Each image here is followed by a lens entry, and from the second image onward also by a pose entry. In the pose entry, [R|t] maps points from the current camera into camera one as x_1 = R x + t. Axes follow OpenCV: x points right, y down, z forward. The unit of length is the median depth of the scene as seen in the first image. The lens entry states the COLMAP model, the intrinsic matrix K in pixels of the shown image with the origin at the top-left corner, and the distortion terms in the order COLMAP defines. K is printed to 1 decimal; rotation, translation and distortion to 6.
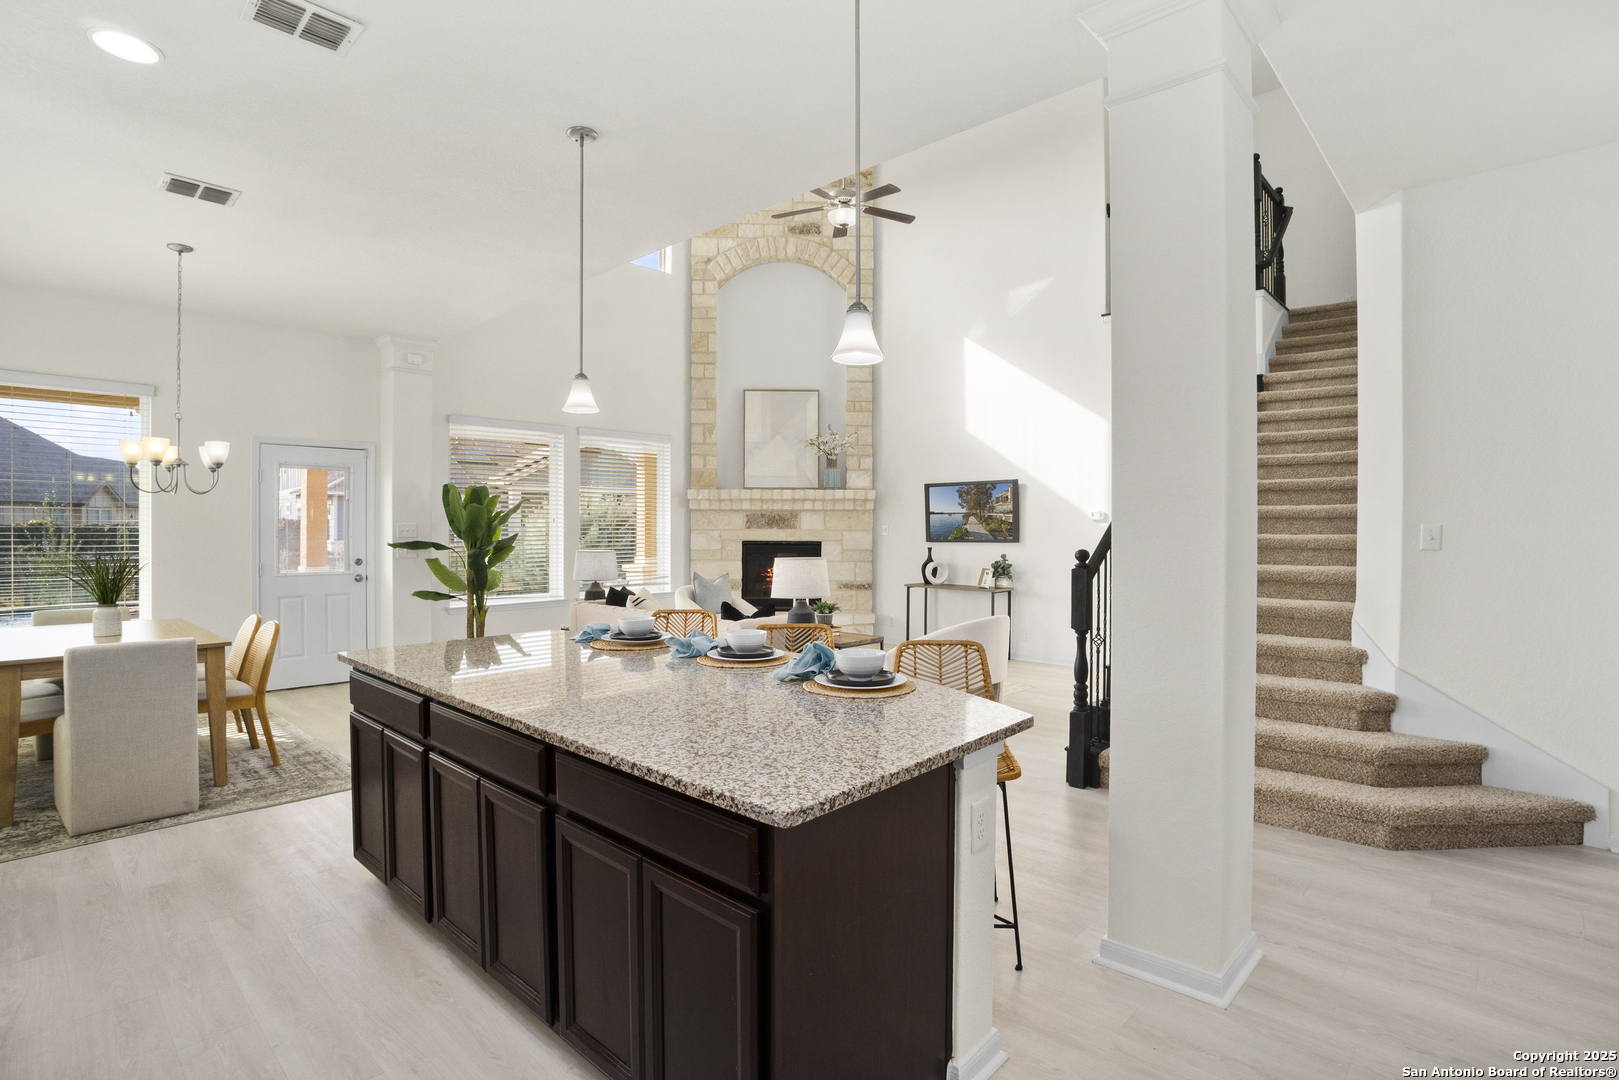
lens RADIAL K [[786.9, 0, 806.6], [0, 786.9, 533.3], [0, 0, 1]] dist [-0.052132, 0.016952]
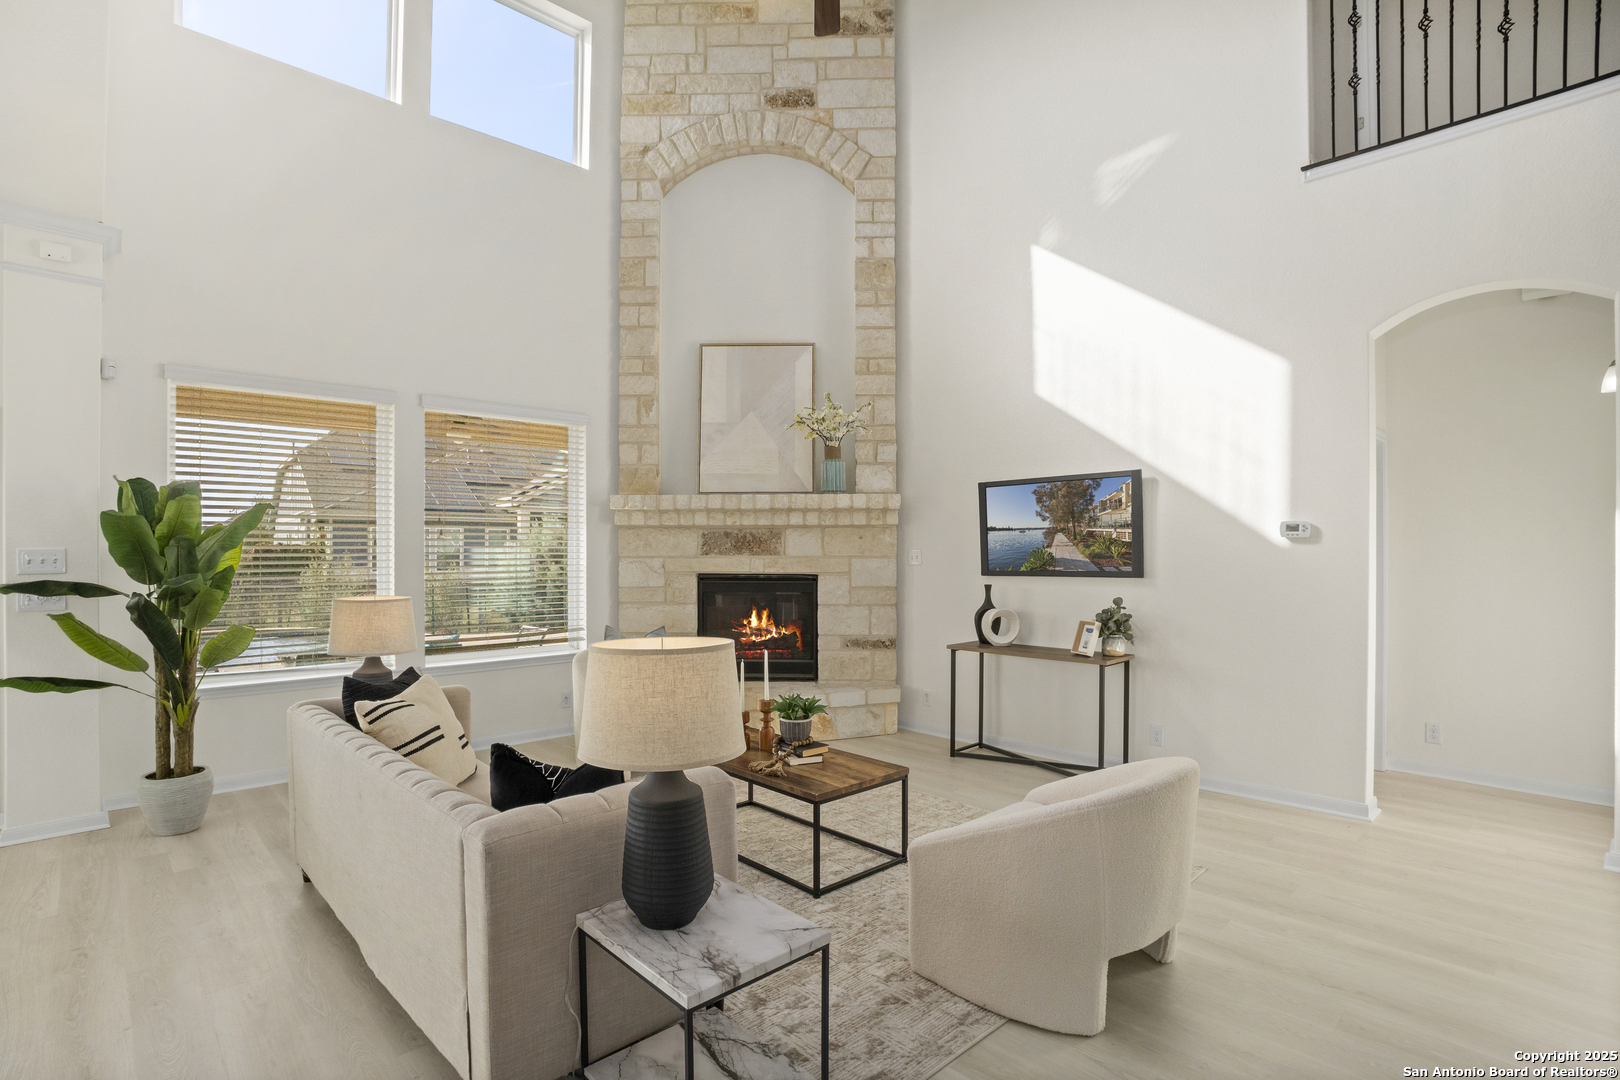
lens RADIAL K [[787.3, 0, 815.7], [0, 787.3, 552.6], [0, 0, 1]] dist [-0.052132, 0.016952]
pose [[0.999313, -0.003650, -0.036868, 0.042028], [0.003391, 0.999969, -0.007078, -0.002985], [0.036893, 0.006948, 0.999295, 0.357394]]
